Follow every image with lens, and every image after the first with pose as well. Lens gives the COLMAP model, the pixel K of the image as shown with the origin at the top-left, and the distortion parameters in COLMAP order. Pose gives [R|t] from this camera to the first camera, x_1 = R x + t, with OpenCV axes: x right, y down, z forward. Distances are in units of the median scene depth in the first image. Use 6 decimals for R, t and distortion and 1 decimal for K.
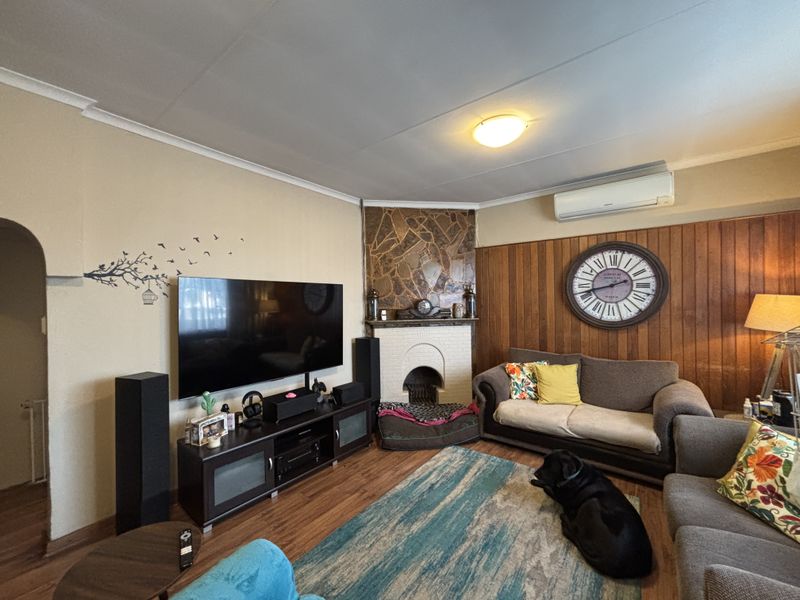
lens RADIAL K [[318.4, 0, 398.4], [0, 318.4, 298.0], [0, 0, 1]] dist [0.001759, 0.000077]
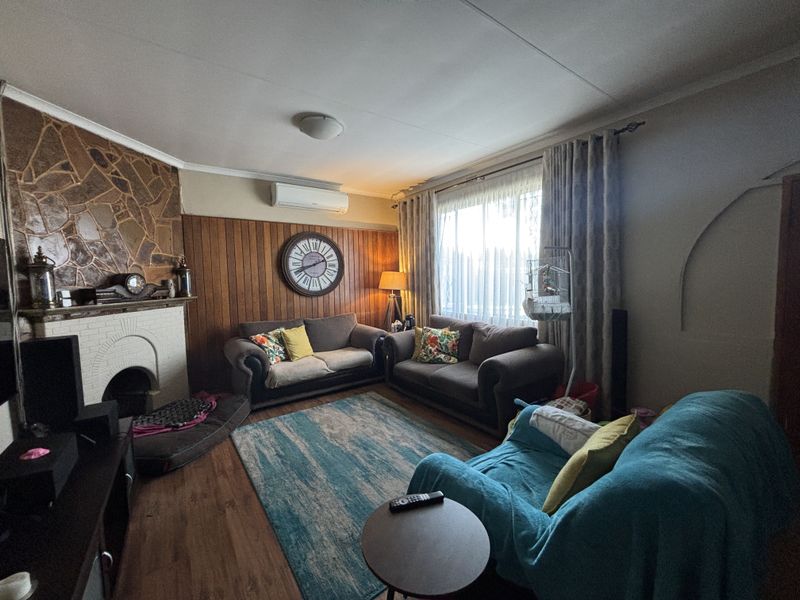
lens RADIAL K [[318.4, 0, 398.4], [0, 318.4, 298.0], [0, 0, 1]] dist [0.001759, 0.000077]
pose [[0.297261, -0.054248, 0.953254, -0.507966], [0.013272, 0.998523, 0.052686, 0.034951], [-0.954704, -0.003010, 0.297542, 0.247482]]
